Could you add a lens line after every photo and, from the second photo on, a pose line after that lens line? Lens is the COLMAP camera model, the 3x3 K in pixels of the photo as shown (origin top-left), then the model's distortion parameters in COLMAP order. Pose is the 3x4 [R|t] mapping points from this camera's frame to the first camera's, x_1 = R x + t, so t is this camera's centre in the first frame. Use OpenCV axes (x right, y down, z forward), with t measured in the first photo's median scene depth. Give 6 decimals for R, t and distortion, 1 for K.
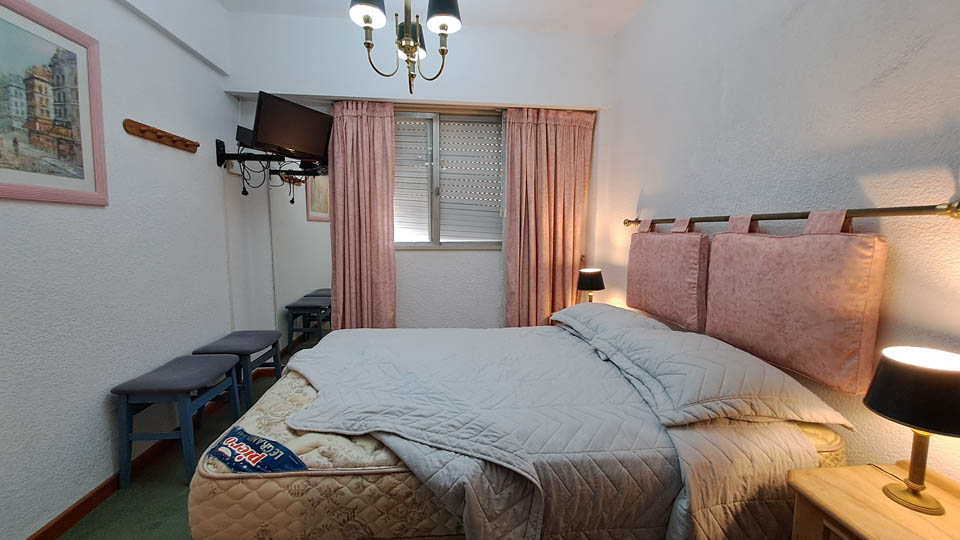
lens RADIAL K [[380.3, 0, 480.0], [0, 380.3, 270.0], [0, 0, 1]] dist [0.000232, -0.000032]
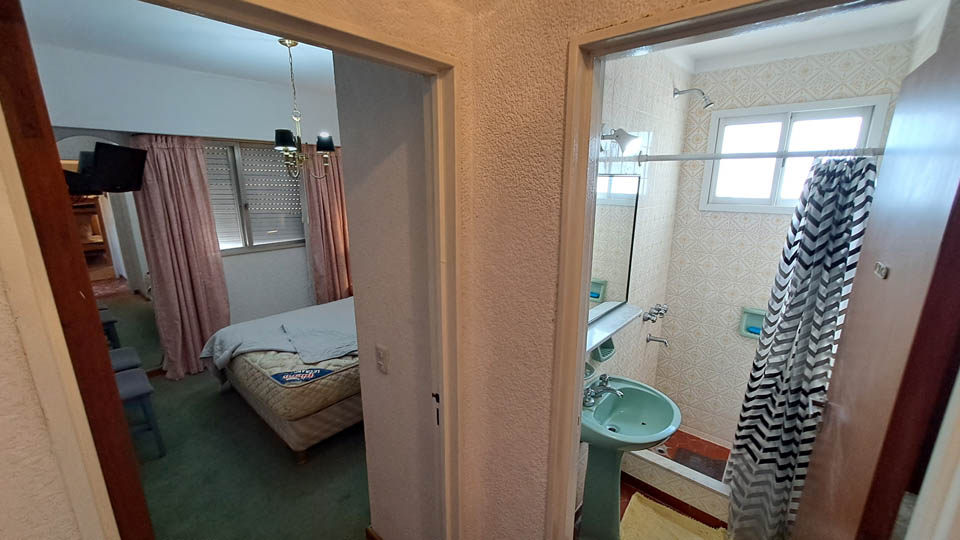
lens RADIAL K [[379.7, 0, 480.8], [0, 379.7, 273.6], [0, 0, 1]] dist [-0.001505, -0.000207]
pose [[0.739408, -0.173218, 0.650594, -0.432390], [0.085194, 0.982641, 0.164800, -0.143966], [-0.667846, -0.066427, 0.741329, -0.486134]]
